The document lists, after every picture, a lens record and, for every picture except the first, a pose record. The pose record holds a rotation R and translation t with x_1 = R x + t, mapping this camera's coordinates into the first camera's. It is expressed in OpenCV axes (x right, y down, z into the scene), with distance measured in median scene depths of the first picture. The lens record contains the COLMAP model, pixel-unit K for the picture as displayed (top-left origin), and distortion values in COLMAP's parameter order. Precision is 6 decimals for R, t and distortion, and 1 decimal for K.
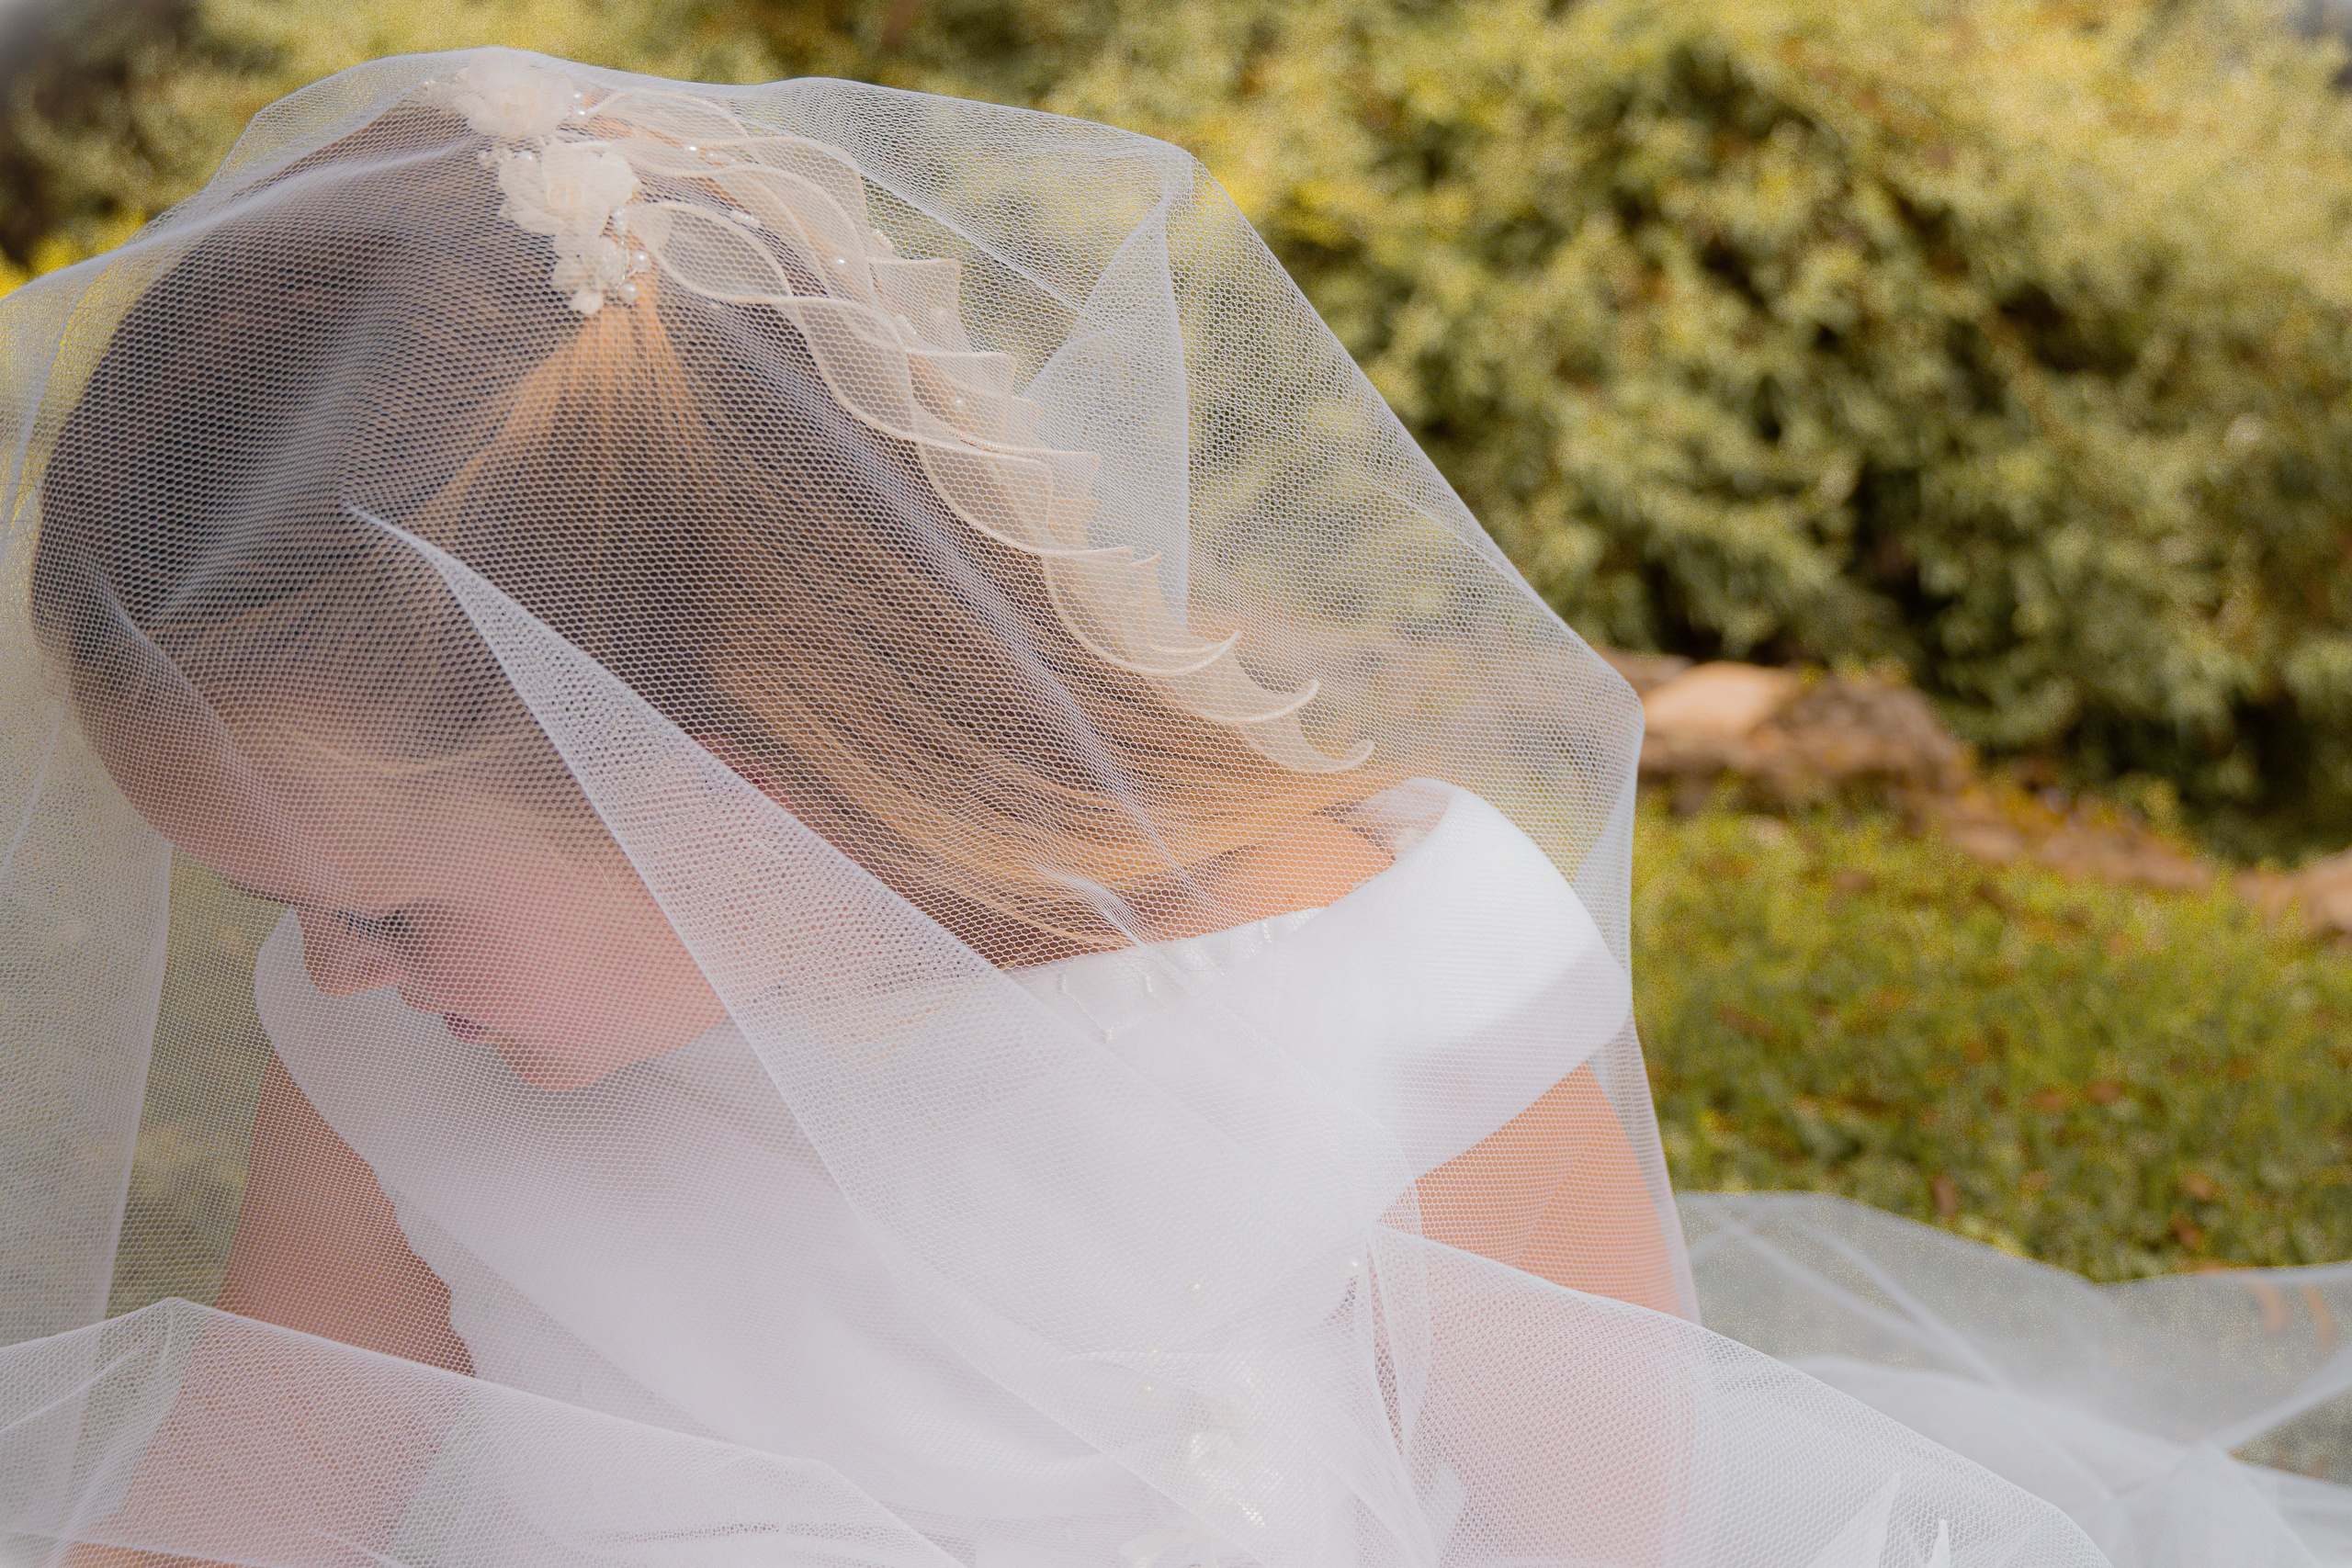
lens RADIAL K [[3855.5, 0, 1177.1], [0, 3855.5, 784.2], [0, 0, 1]] dist [-0.035019, 0.000000]
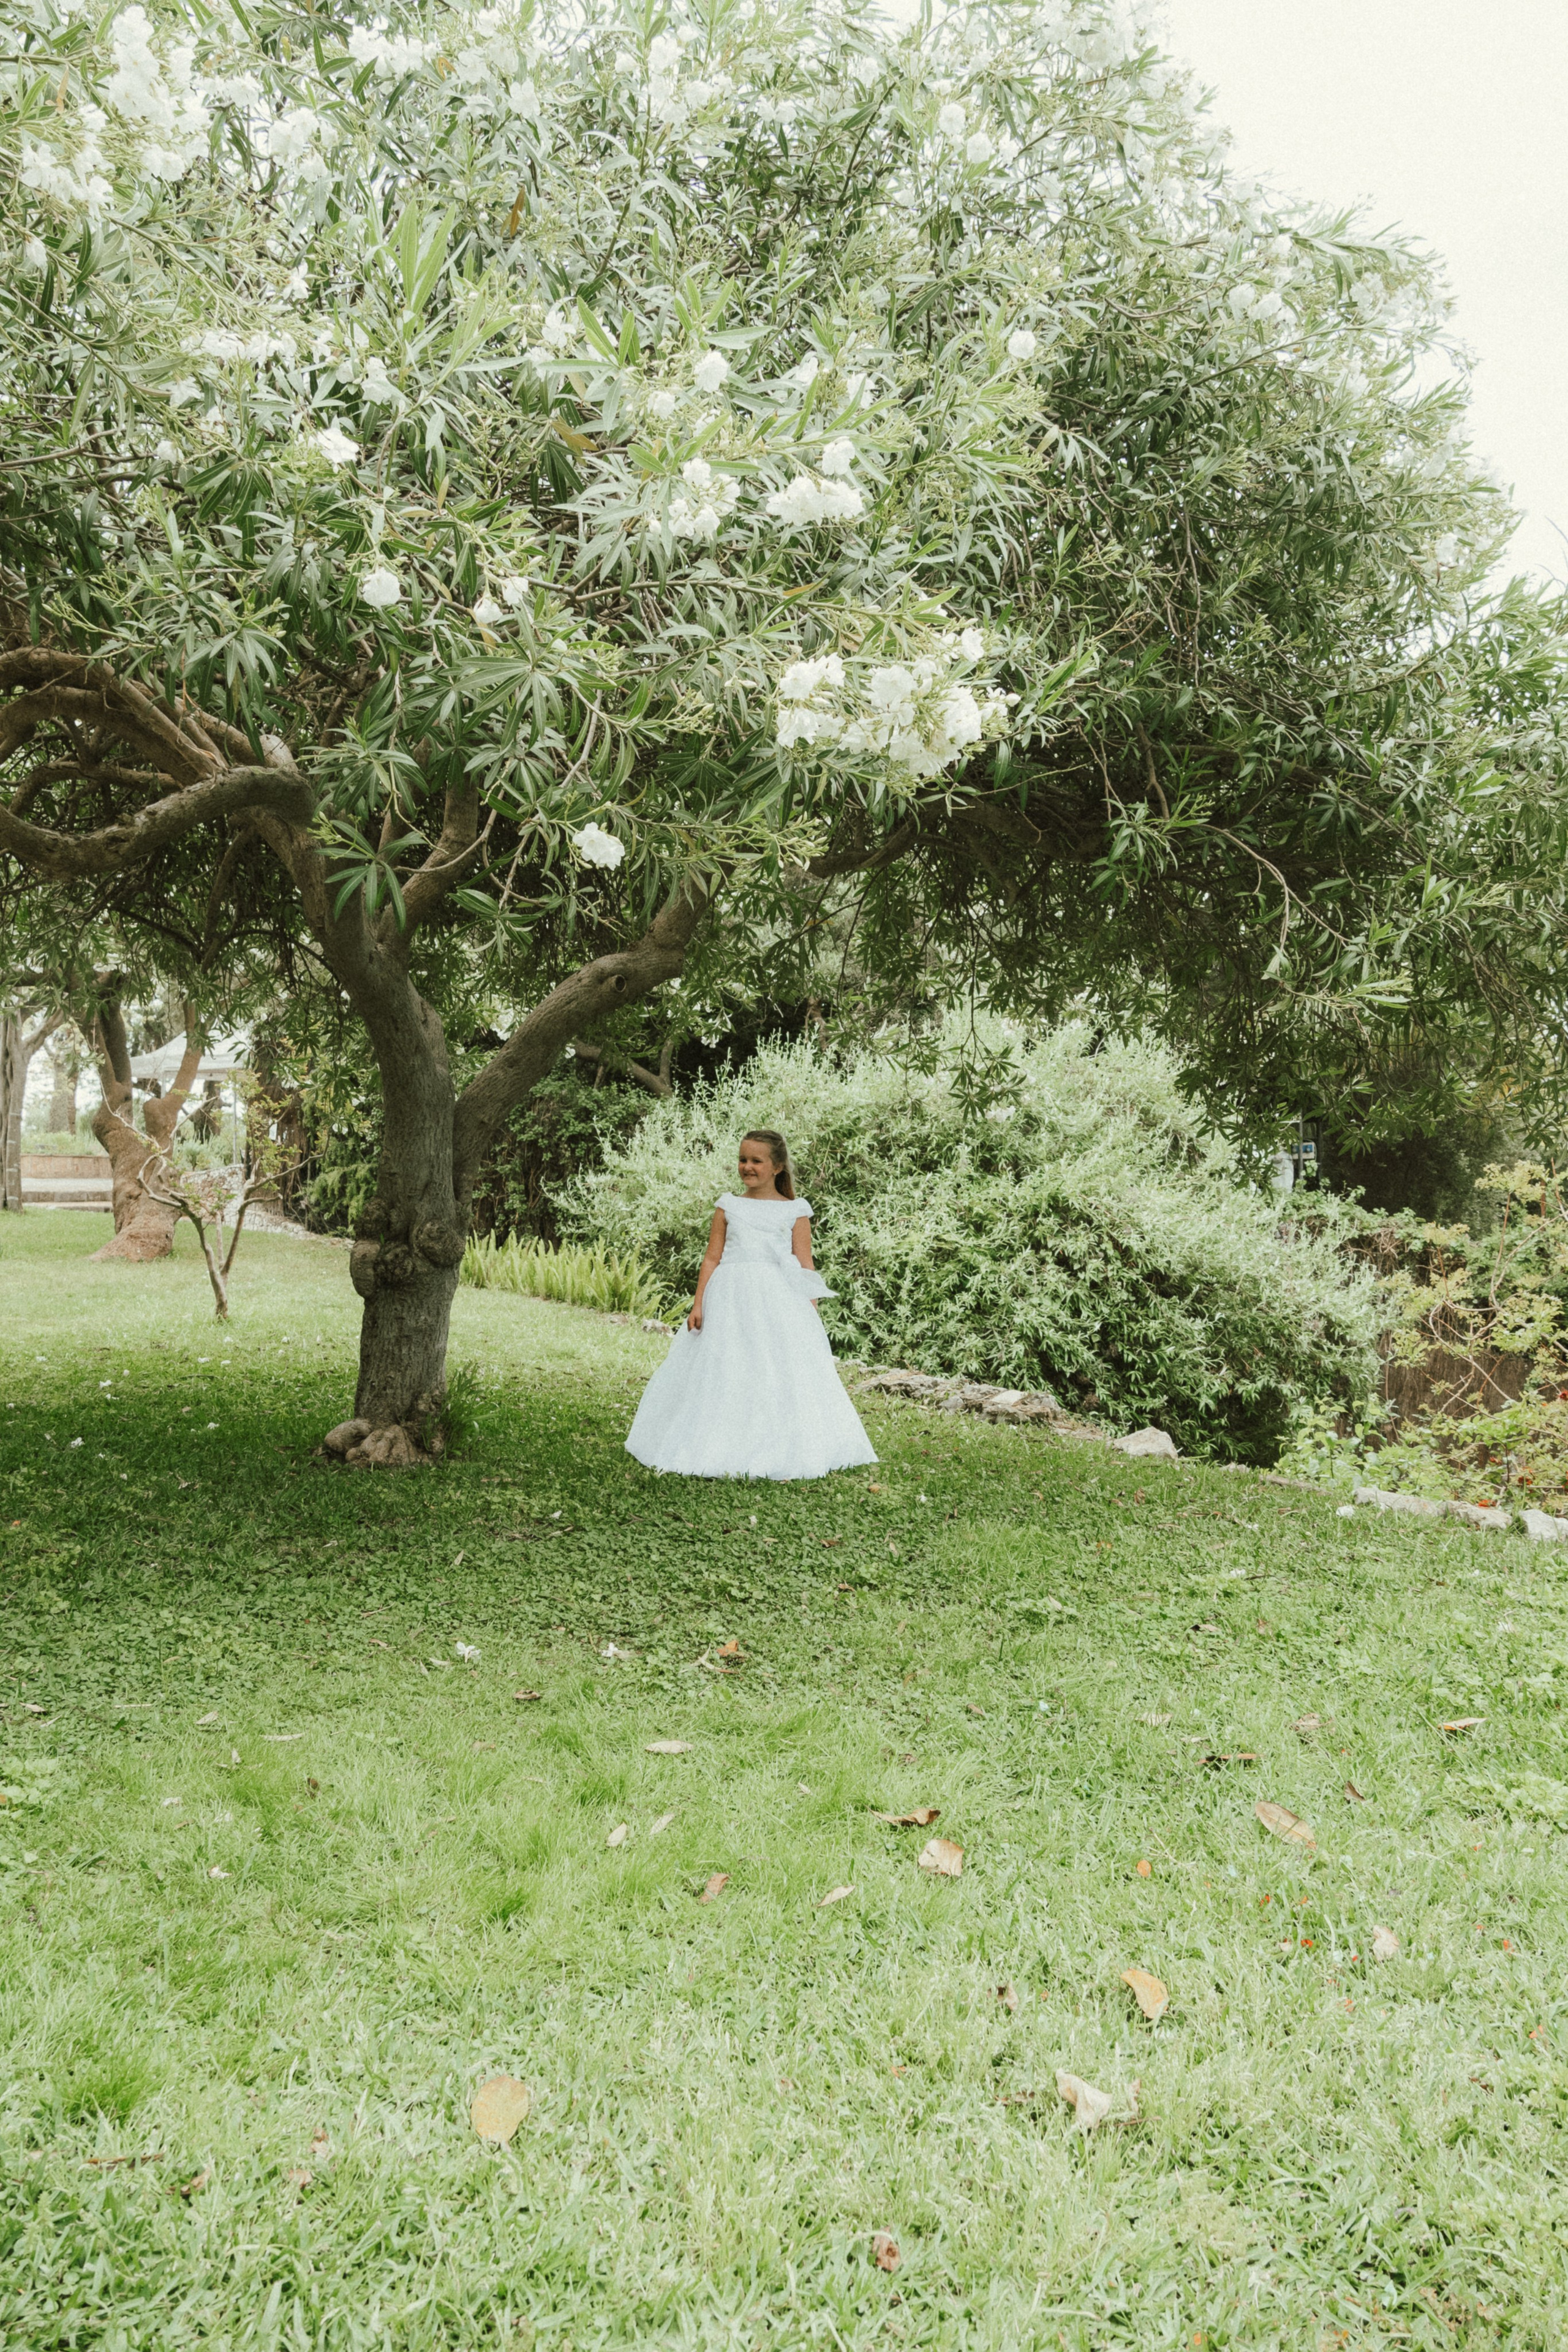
lens RADIAL K [[1794.7, 0, 785.2], [0, 1794.7, 1172.8], [0, 0, 1]] dist [0.001358, 0.000122]
pose [[0.995676, 0.006838, -0.092639, 0.045816], [-0.019435, 0.990551, -0.135764, 0.004264], [0.090836, 0.136977, 0.986401, -0.567582]]
